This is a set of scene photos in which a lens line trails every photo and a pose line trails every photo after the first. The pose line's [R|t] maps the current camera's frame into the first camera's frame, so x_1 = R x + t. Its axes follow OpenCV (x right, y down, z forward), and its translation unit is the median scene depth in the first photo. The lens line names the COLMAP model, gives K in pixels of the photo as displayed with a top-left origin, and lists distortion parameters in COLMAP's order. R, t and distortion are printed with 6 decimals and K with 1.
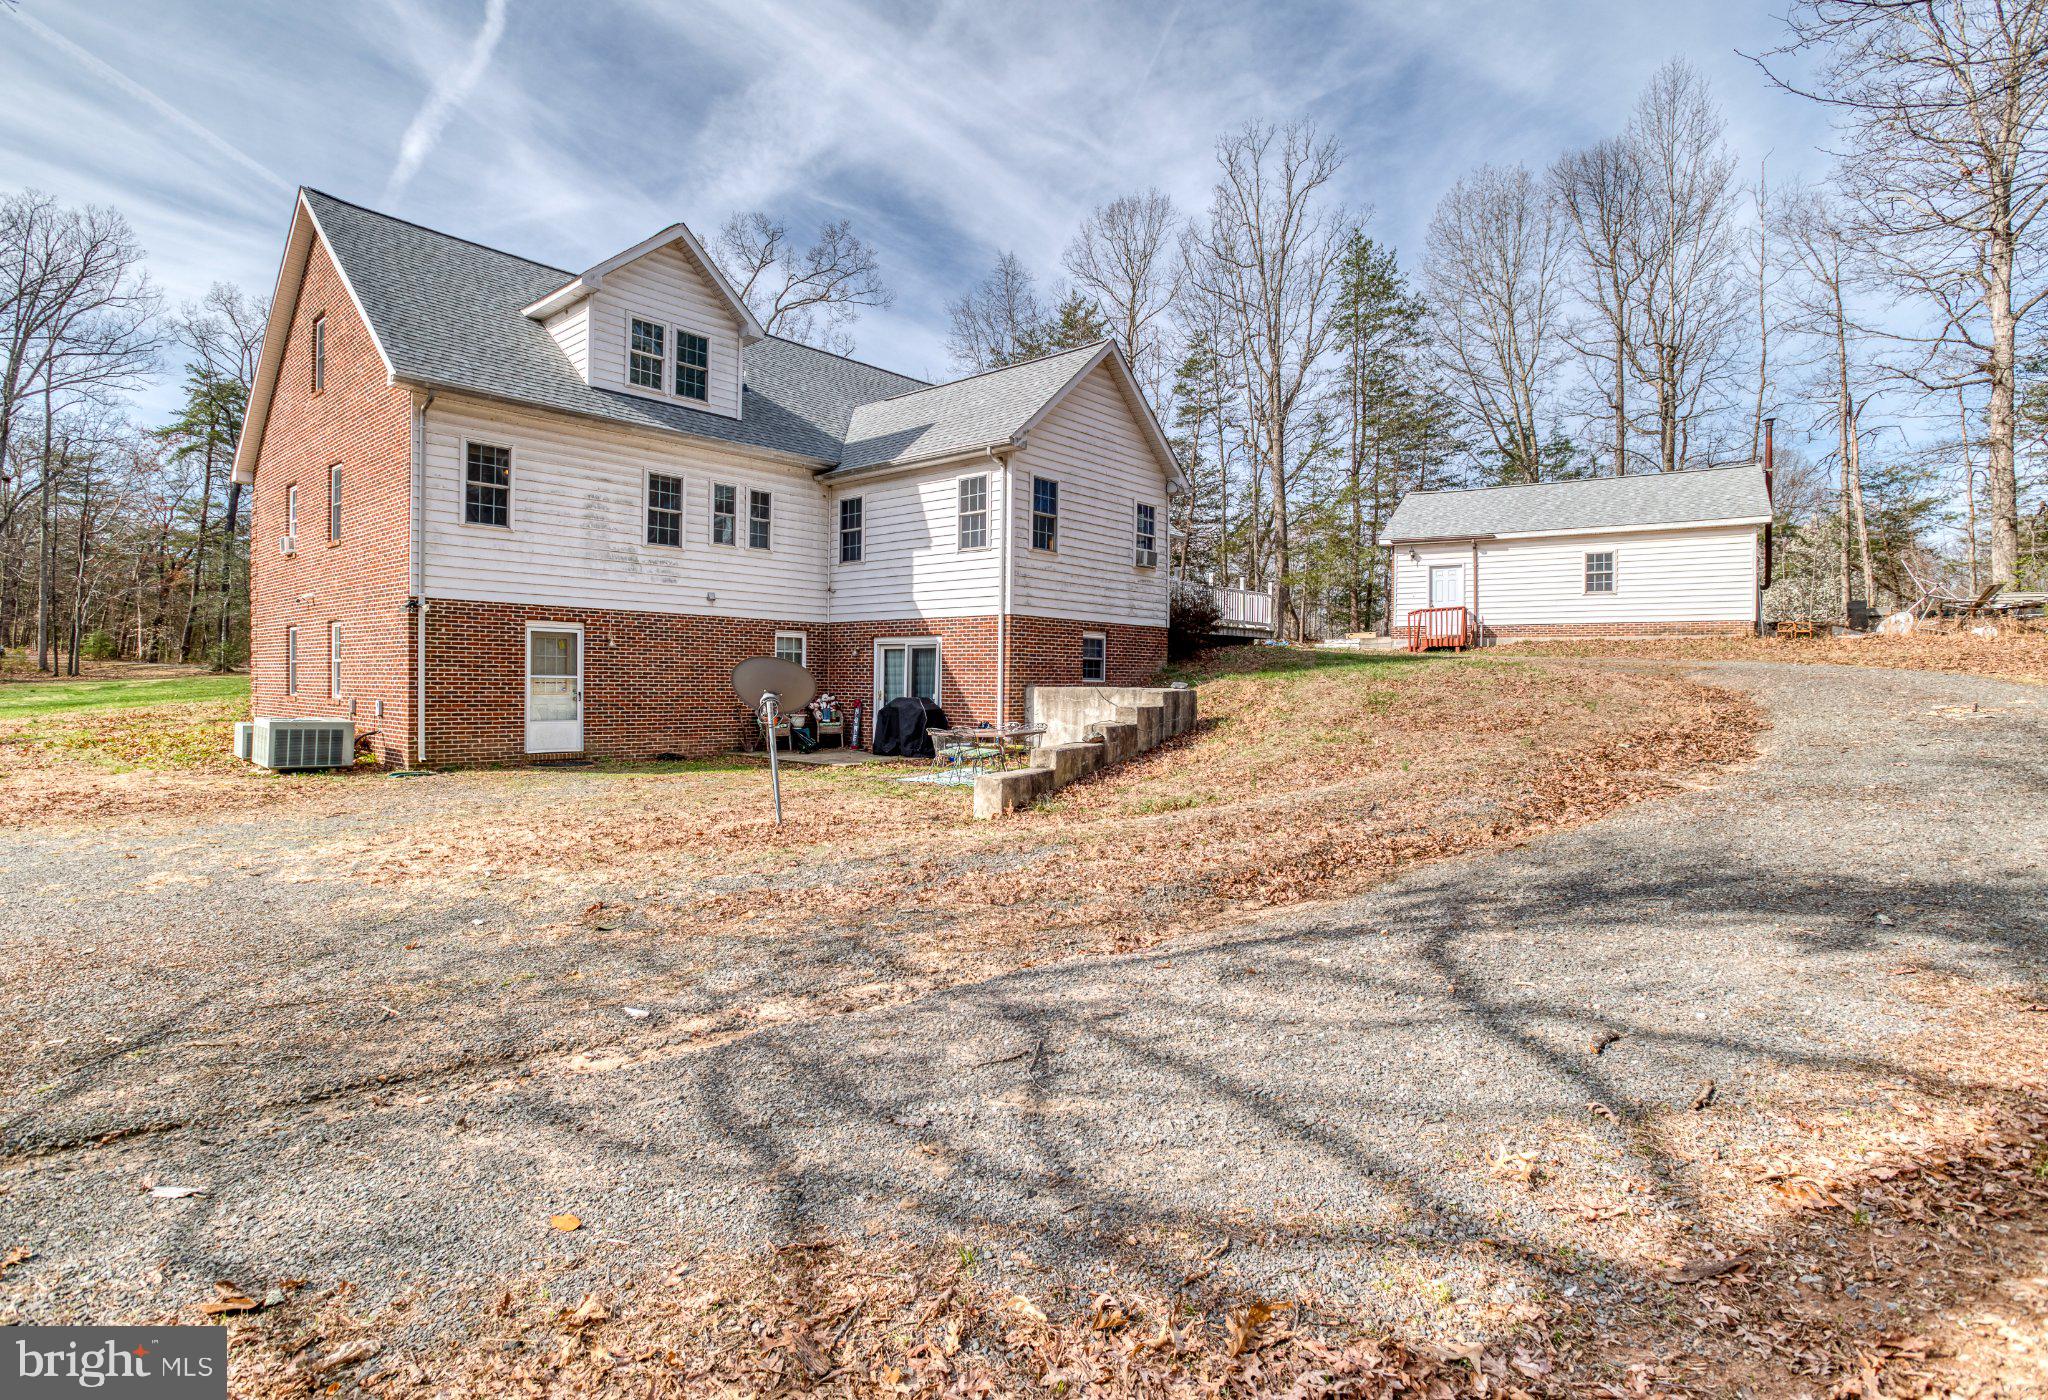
lens RADIAL K [[1014.2, 0, 1027.6], [0, 1014.2, 684.0], [0, 0, 1]] dist [-0.000851, -0.000029]
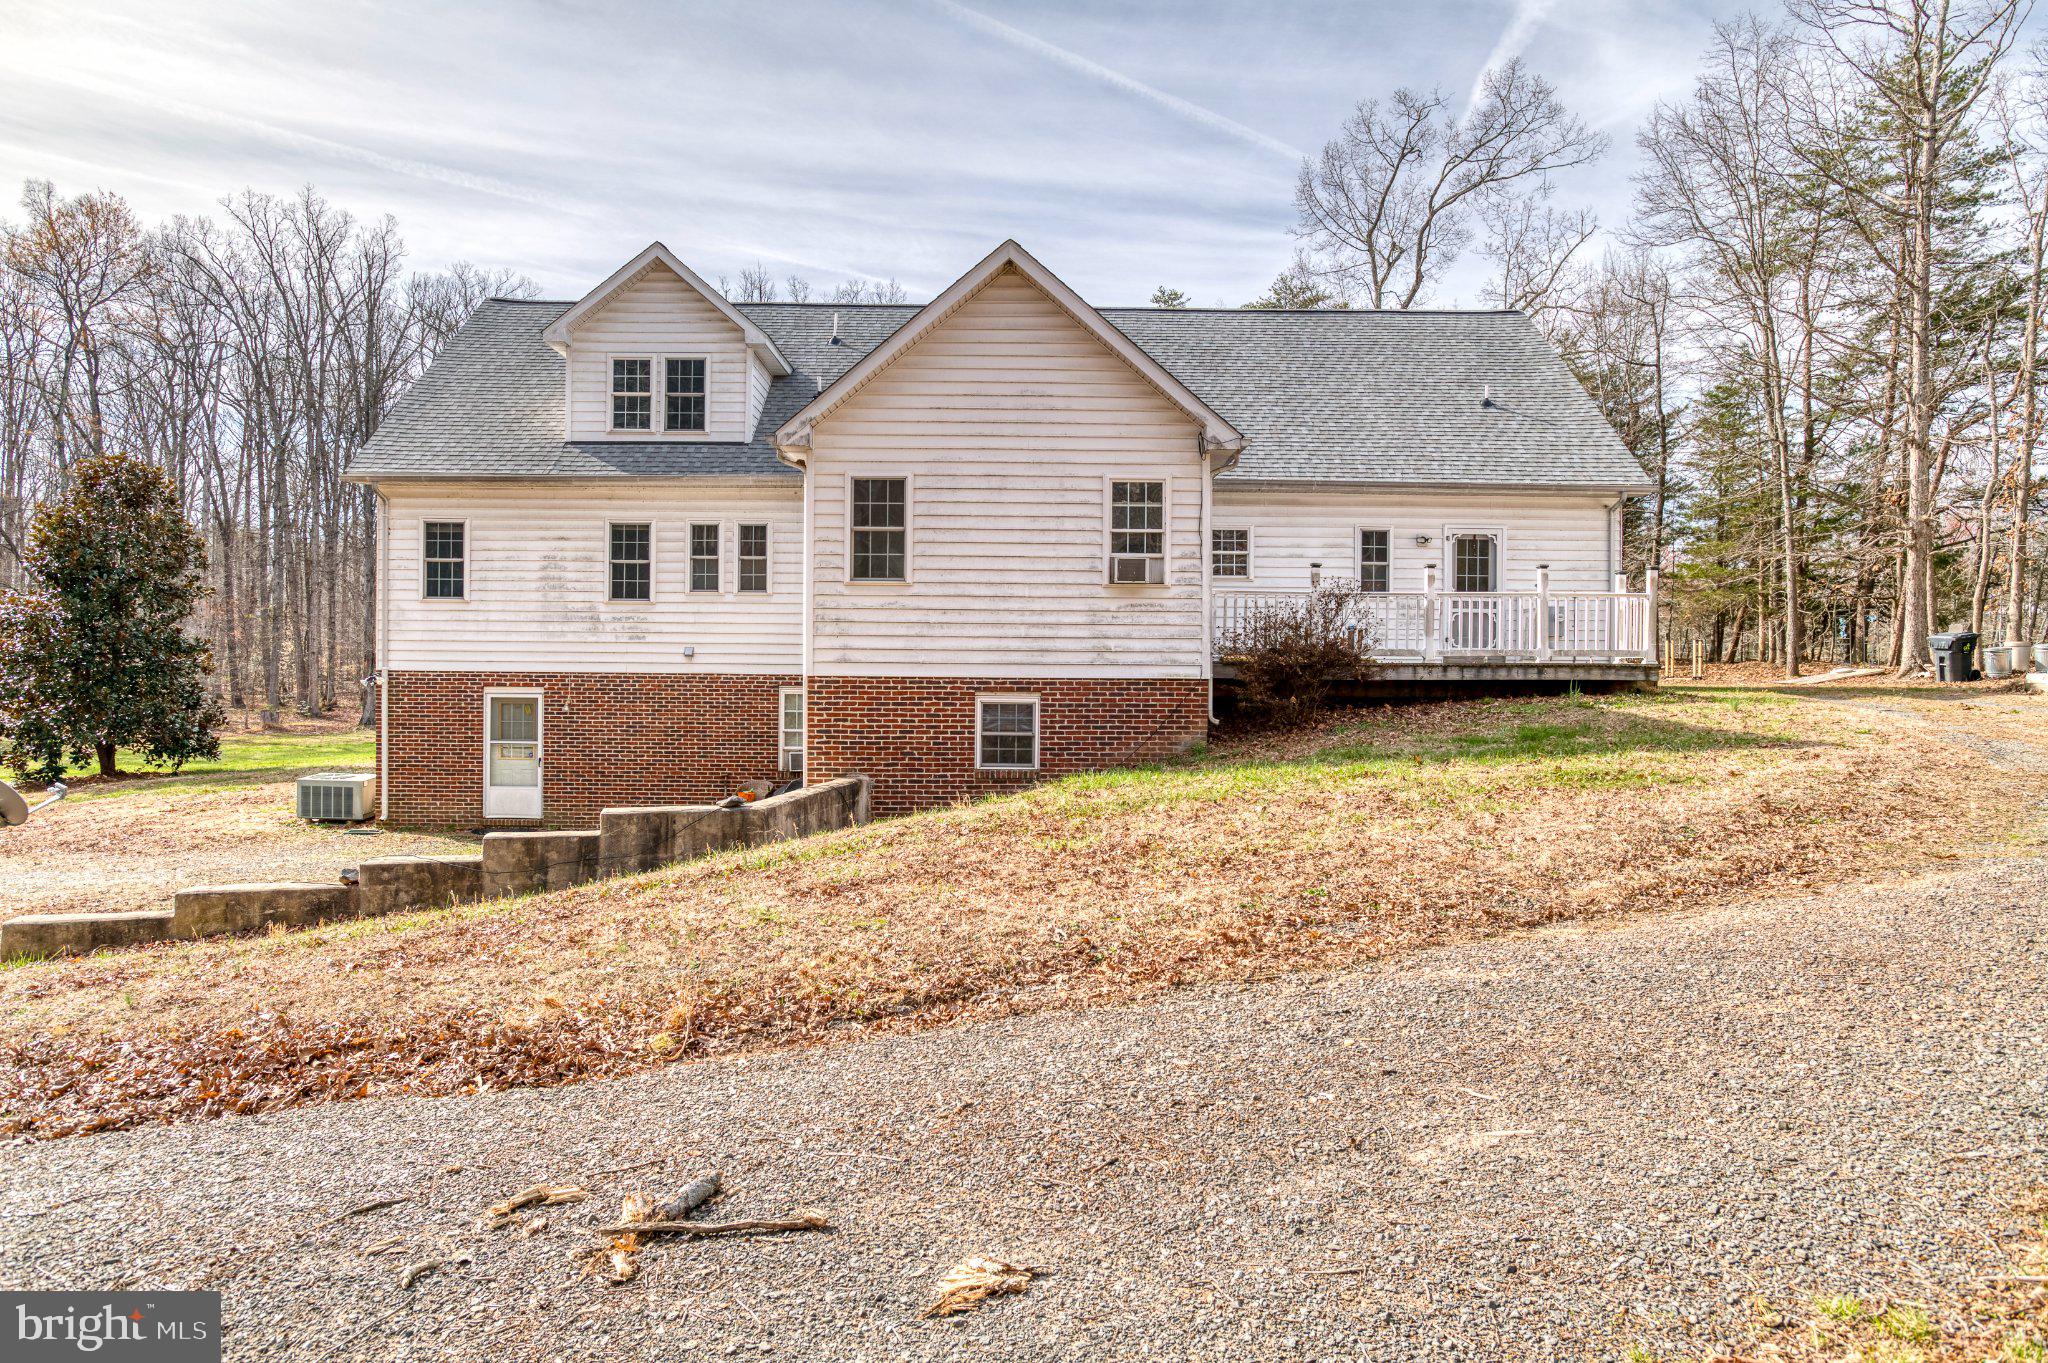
lens RADIAL K [[1251.6, 0, 1023.8], [0, 1251.6, 686.7], [0, 0, 1]] dist [0.006315, 0.003070]
pose [[0.667609, 0.004804, -0.744496, 0.713800], [-0.004984, 0.999986, 0.001982, -0.060593], [0.744495, 0.002387, 0.667624, 0.497433]]
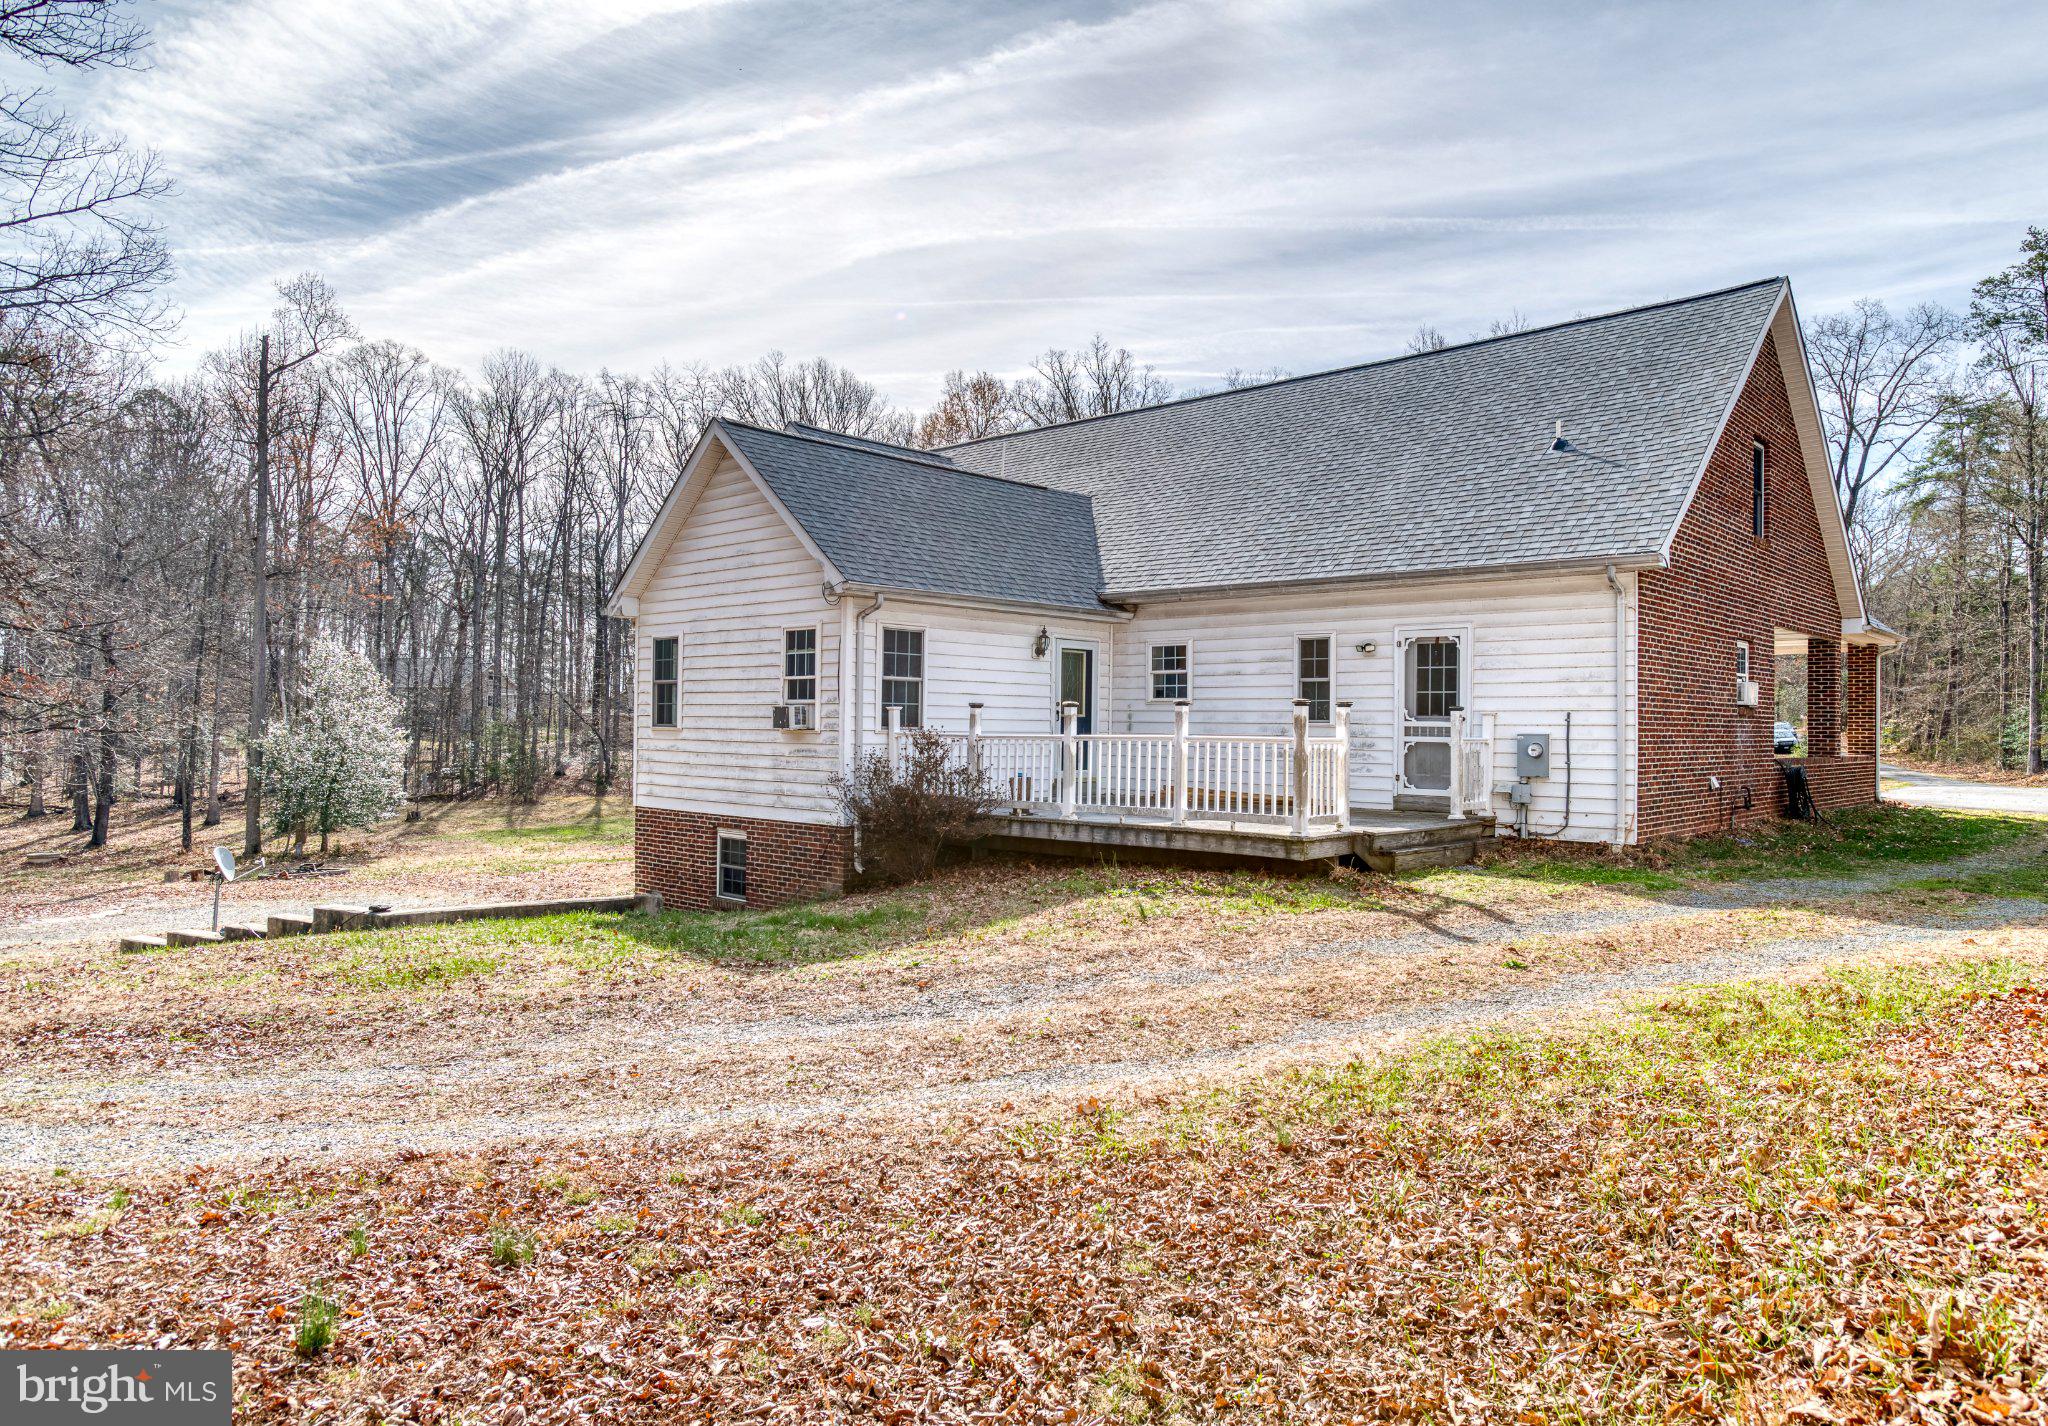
lens RADIAL K [[1347.3, 0, 1024.6], [0, 1347.3, 711.9], [0, 0, 1]] dist [-0.002052, -0.001924]
pose [[-0.067837, -0.019570, -0.997504, 1.051211], [-0.017543, 0.999676, -0.018419, -0.126906], [0.997542, 0.016249, -0.068158, 1.342386]]
